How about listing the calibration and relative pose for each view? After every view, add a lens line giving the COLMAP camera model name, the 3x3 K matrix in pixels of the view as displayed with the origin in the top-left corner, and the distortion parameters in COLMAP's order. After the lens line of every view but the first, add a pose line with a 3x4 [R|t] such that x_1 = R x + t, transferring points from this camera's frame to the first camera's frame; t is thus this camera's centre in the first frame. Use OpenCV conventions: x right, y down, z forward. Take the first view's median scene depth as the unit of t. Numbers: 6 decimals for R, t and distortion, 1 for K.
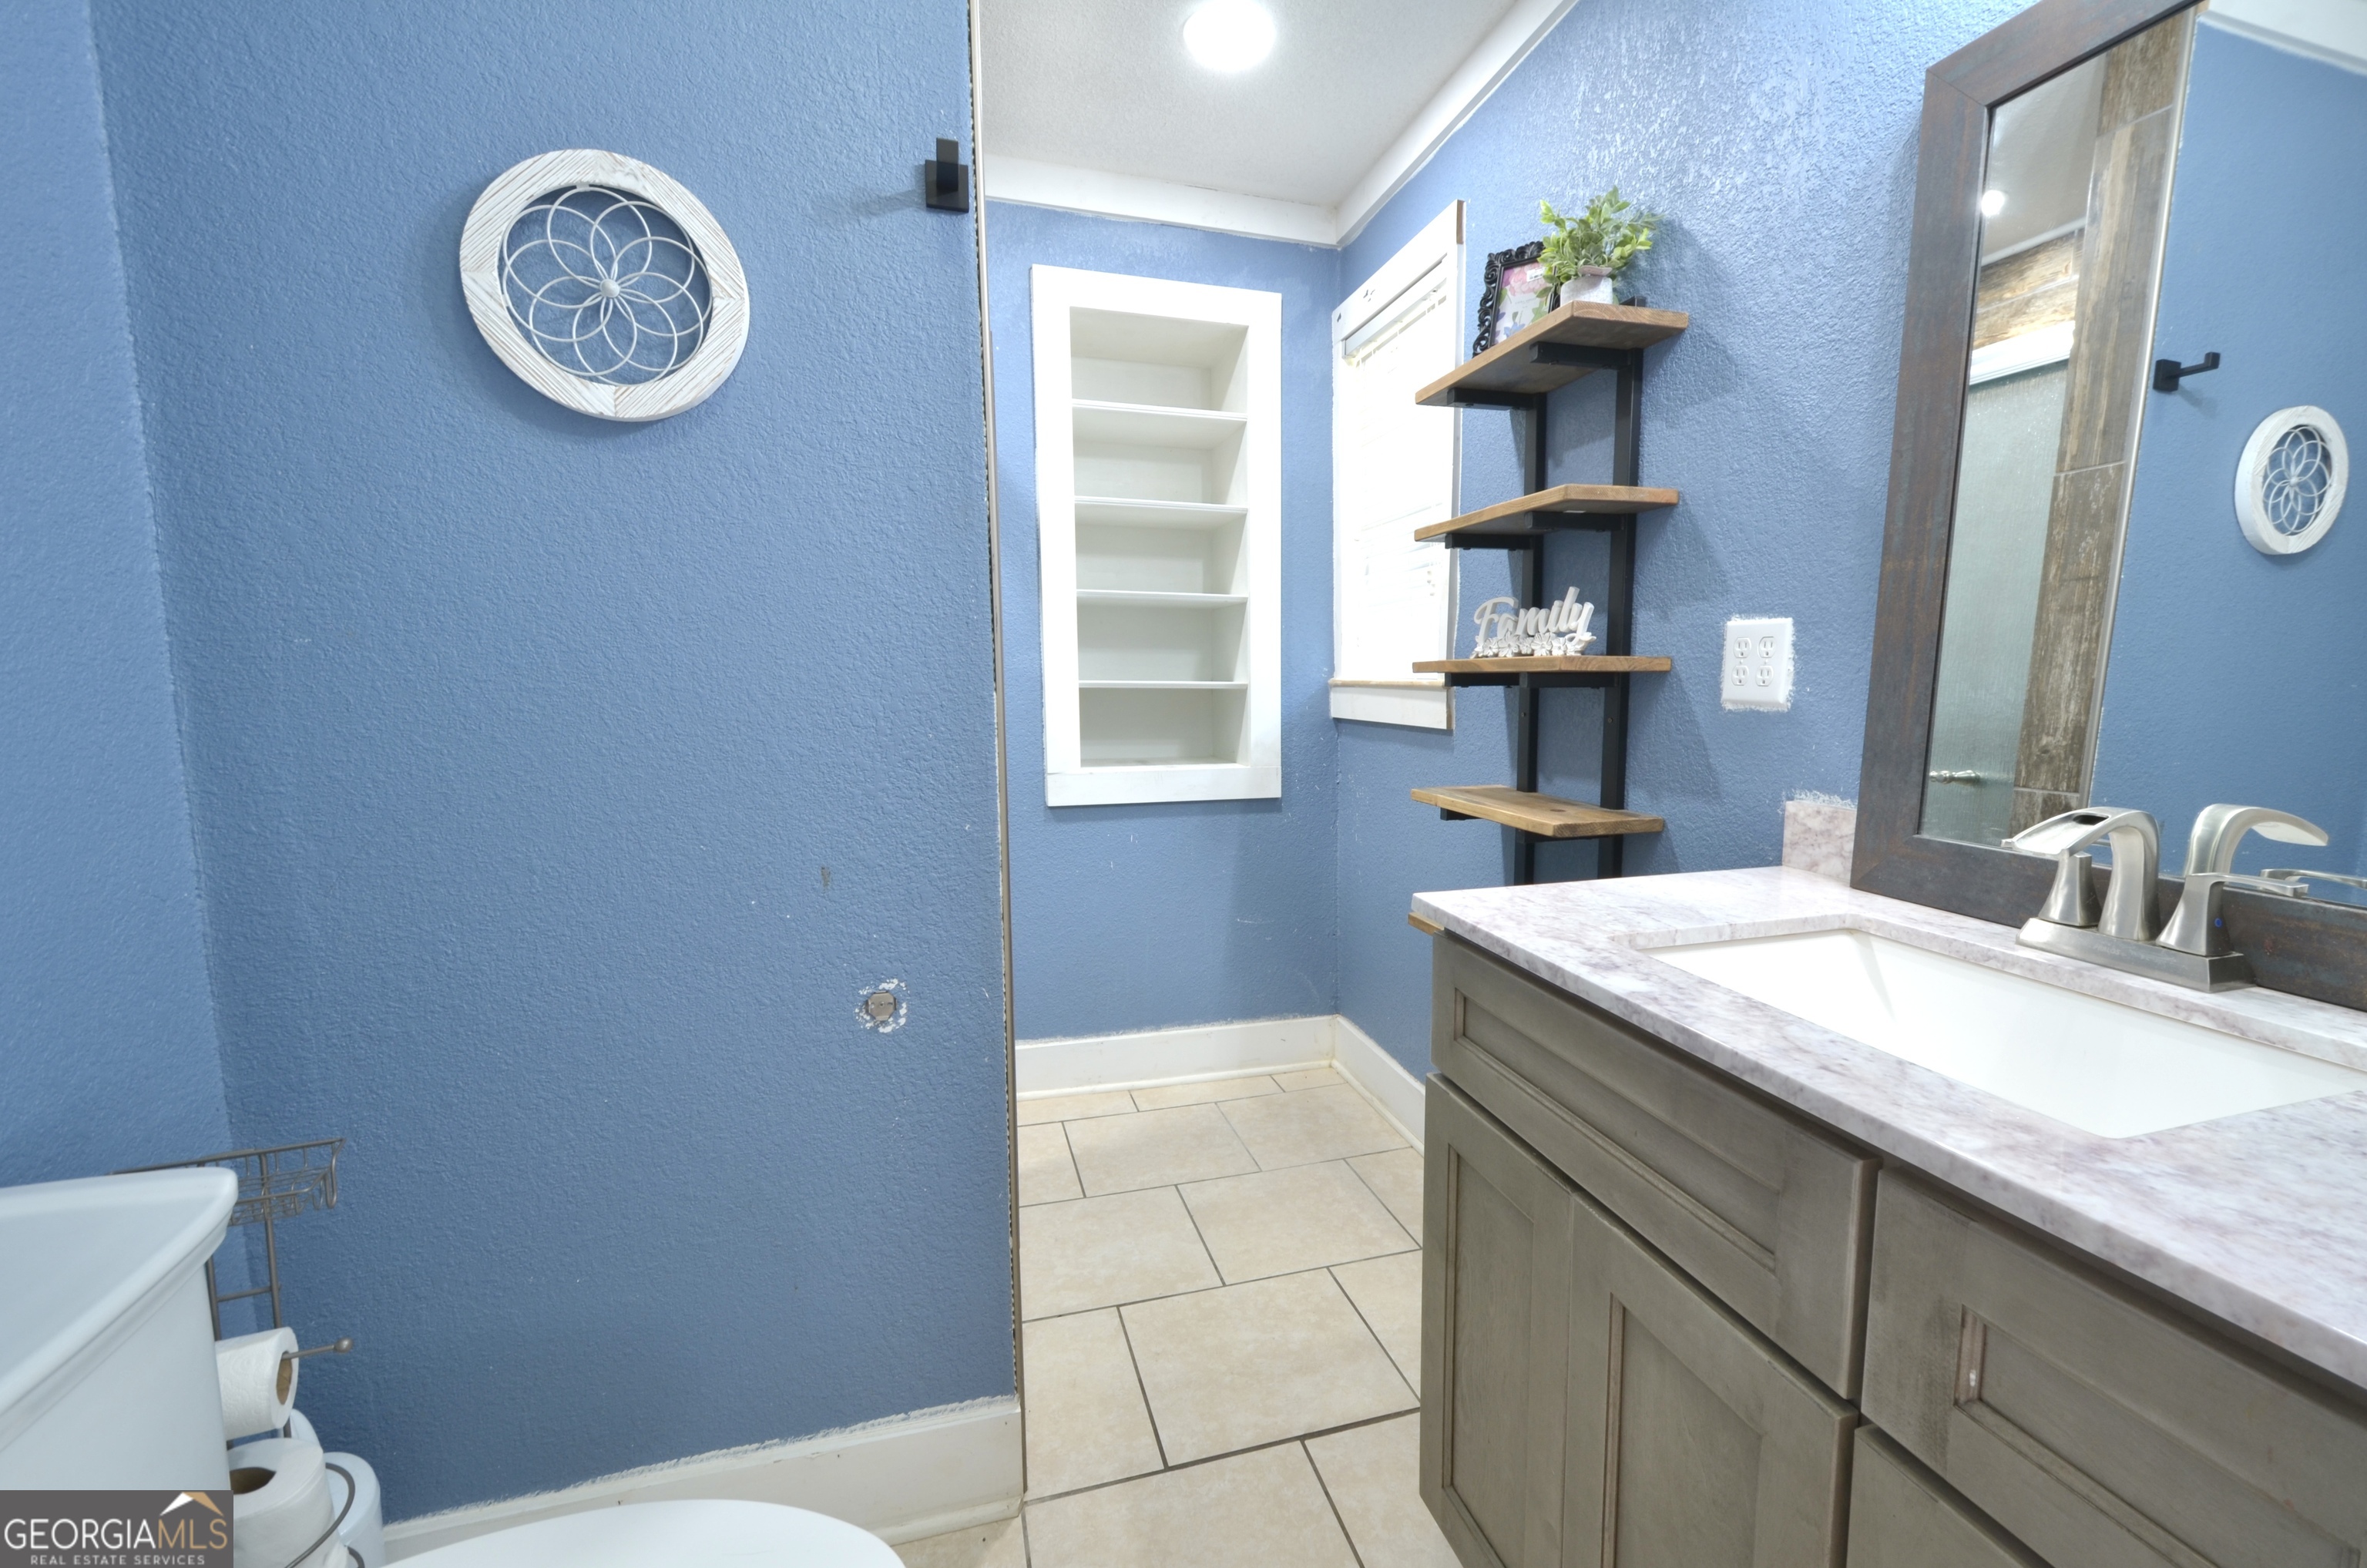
lens RADIAL K [[917.2, 0, 1193.9], [0, 917.2, 775.5], [0, 0, 1]] dist [0.000855, 0.000008]
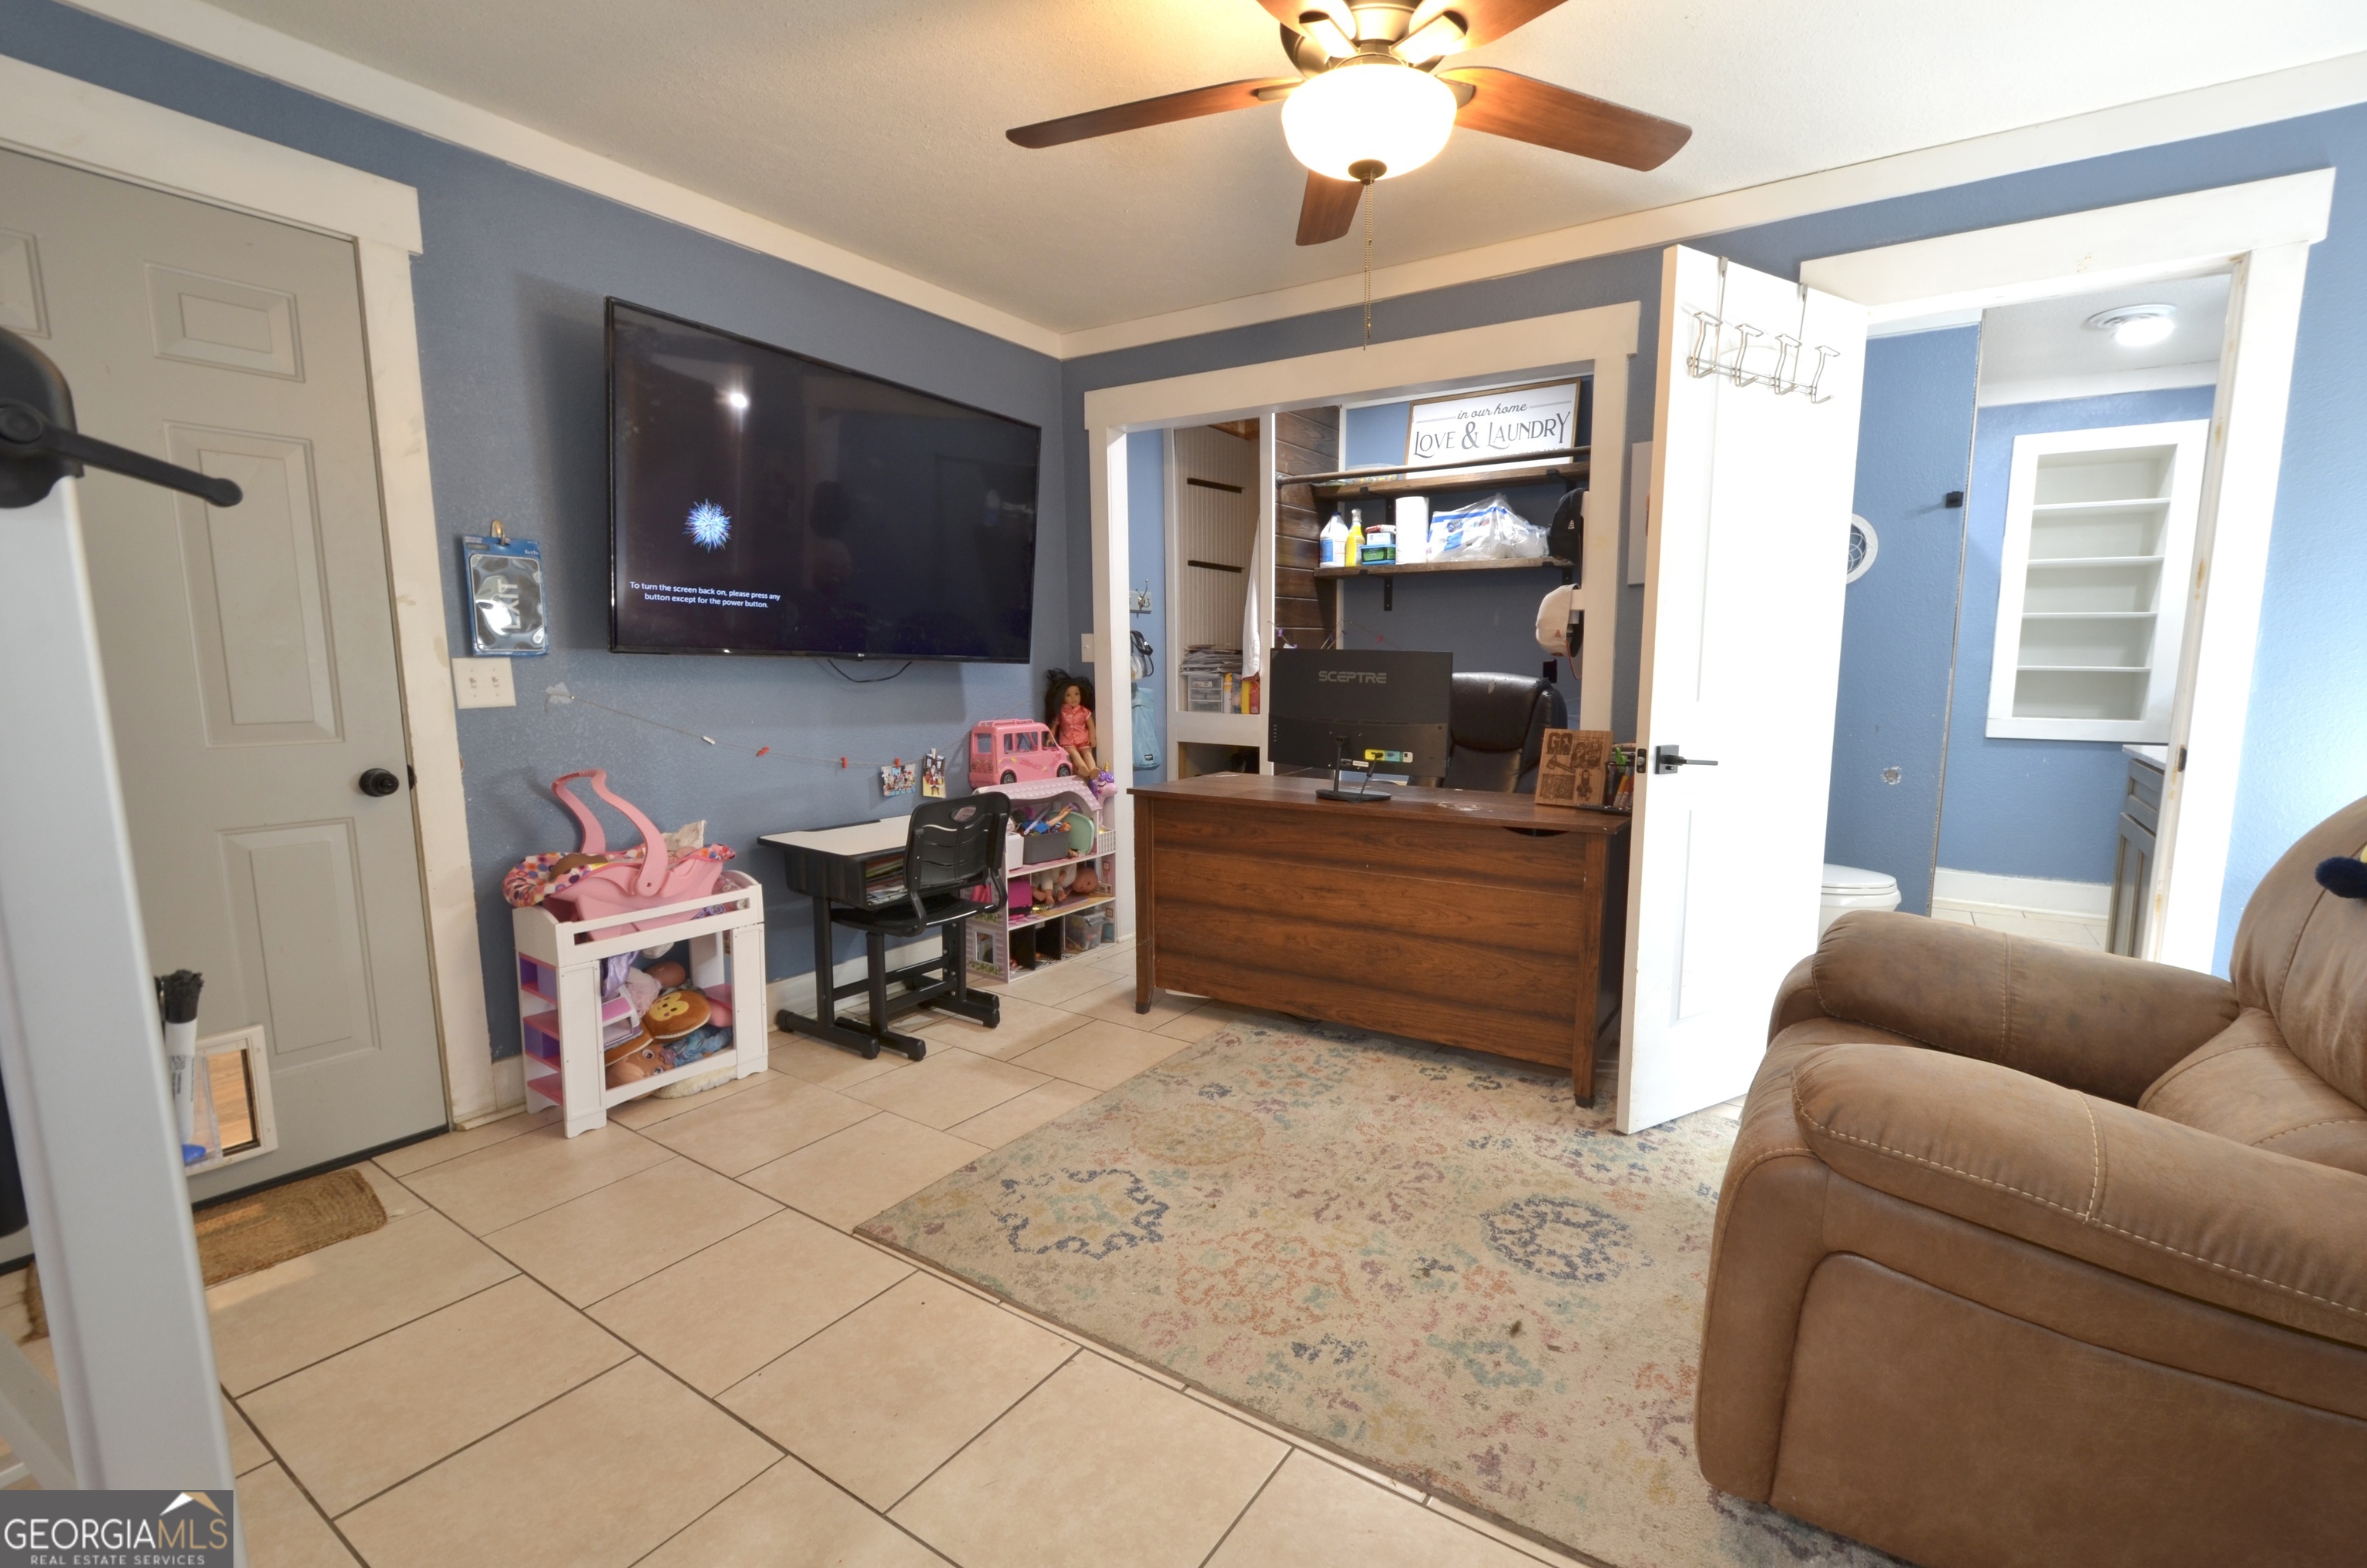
lens RADIAL K [[1026.4, 0, 1202.2], [0, 1026.4, 792.1], [0, 0, 1]] dist [0.007981, -0.004415]
pose [[0.652398, 0.102437, -0.750922, 0.357445], [-0.092743, 0.994167, 0.055044, 0.170720], [0.752181, 0.033732, 0.658093, -1.443308]]
